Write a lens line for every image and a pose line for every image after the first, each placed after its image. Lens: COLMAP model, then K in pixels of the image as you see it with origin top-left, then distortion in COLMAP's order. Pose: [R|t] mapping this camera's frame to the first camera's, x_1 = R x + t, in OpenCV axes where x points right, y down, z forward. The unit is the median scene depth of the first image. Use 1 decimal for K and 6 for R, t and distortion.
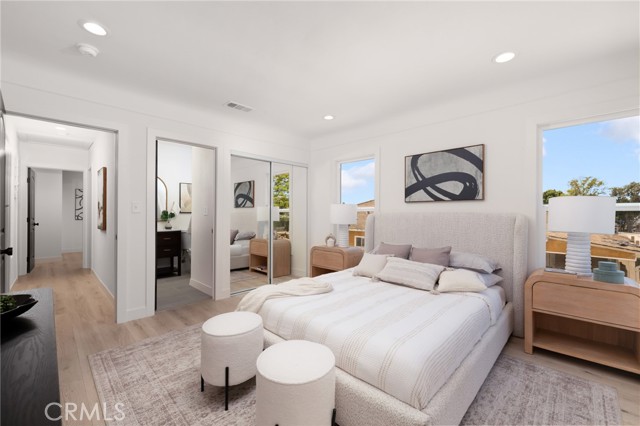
lens RADIAL K [[271.1, 0, 323.2], [0, 271.1, 213.7], [0, 0, 1]] dist [0.002542, 0.000146]
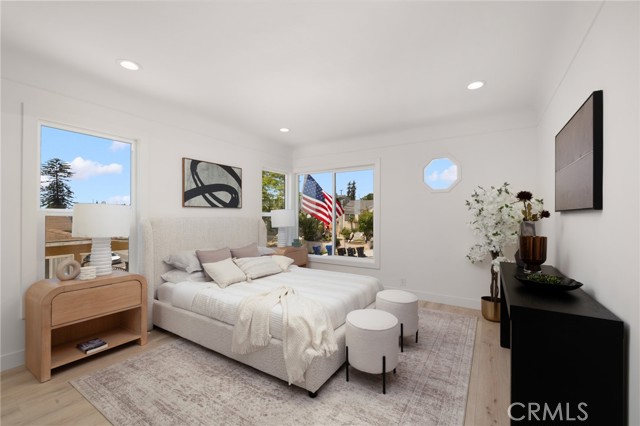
lens RADIAL K [[271.1, 0, 322.7], [0, 271.1, 213.1], [0, 0, 1]] dist [0.002542, 0.000146]
pose [[-0.198134, 0.014952, 0.980061, -0.771102], [0.010473, 0.999859, -0.013137, -0.002323], [-0.980119, 0.007662, -0.198262, 0.779903]]
